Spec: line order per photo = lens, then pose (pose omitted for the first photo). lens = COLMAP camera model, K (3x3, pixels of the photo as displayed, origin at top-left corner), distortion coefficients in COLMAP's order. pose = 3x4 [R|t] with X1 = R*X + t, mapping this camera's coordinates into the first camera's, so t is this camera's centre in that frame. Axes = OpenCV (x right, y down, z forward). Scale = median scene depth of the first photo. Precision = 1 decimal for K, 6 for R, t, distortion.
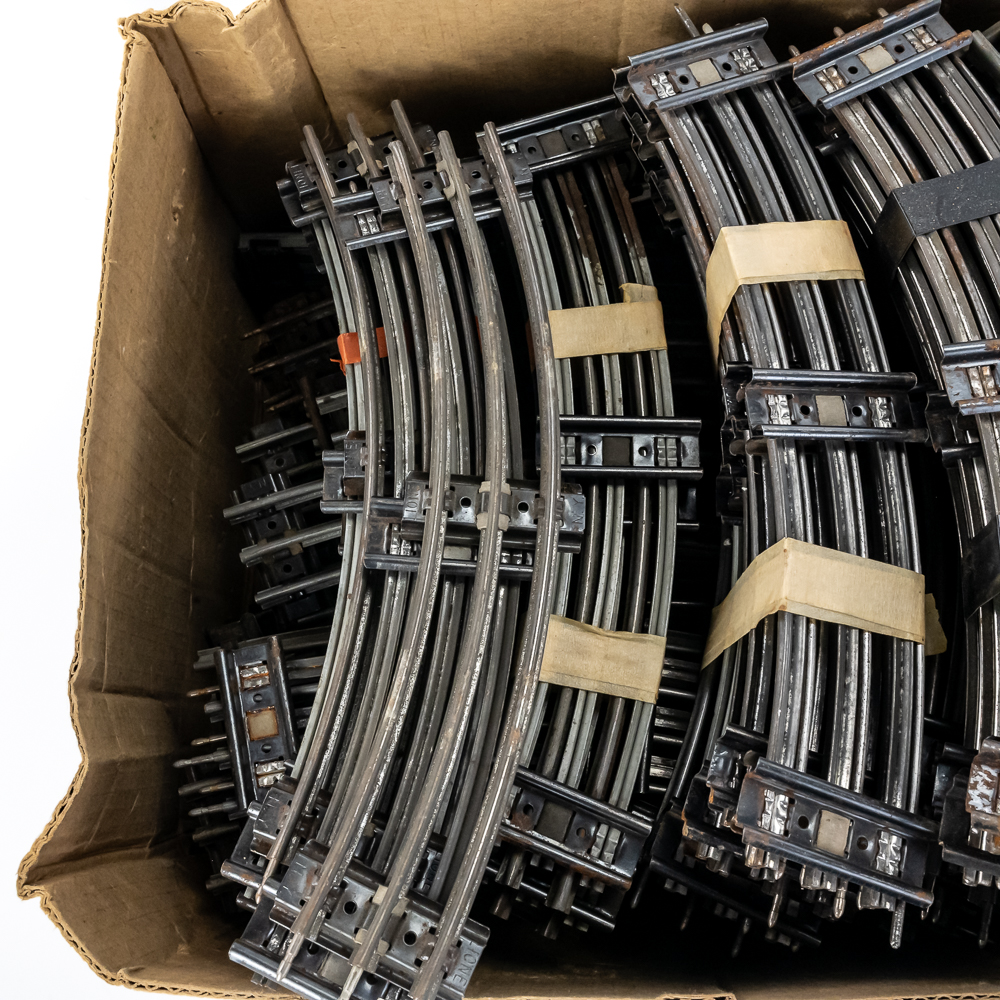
lens RADIAL K [[1136.6, 0, 496.4], [0, 1136.6, 478.3], [0, 0, 1]] dist [-0.016789, 0.024339]
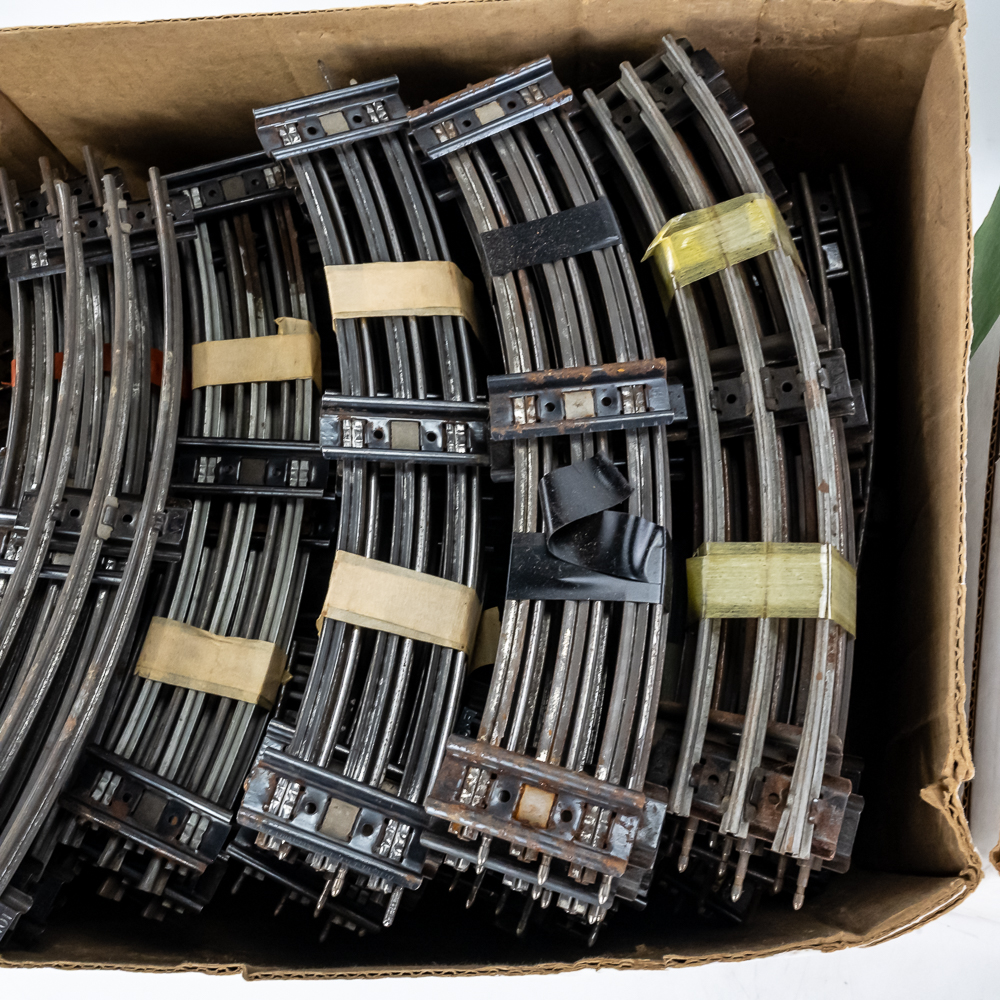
lens RADIAL K [[1134.7, 0, 500.0], [0, 1134.7, 500.0], [0, 0, 1]] dist [-0.019019, 0.044976]
pose [[0.999365, 0.022161, -0.027884, 0.382524], [-0.022645, 0.999596, -0.017176, 0.016855], [0.027492, 0.017796, 0.999464, -0.072657]]
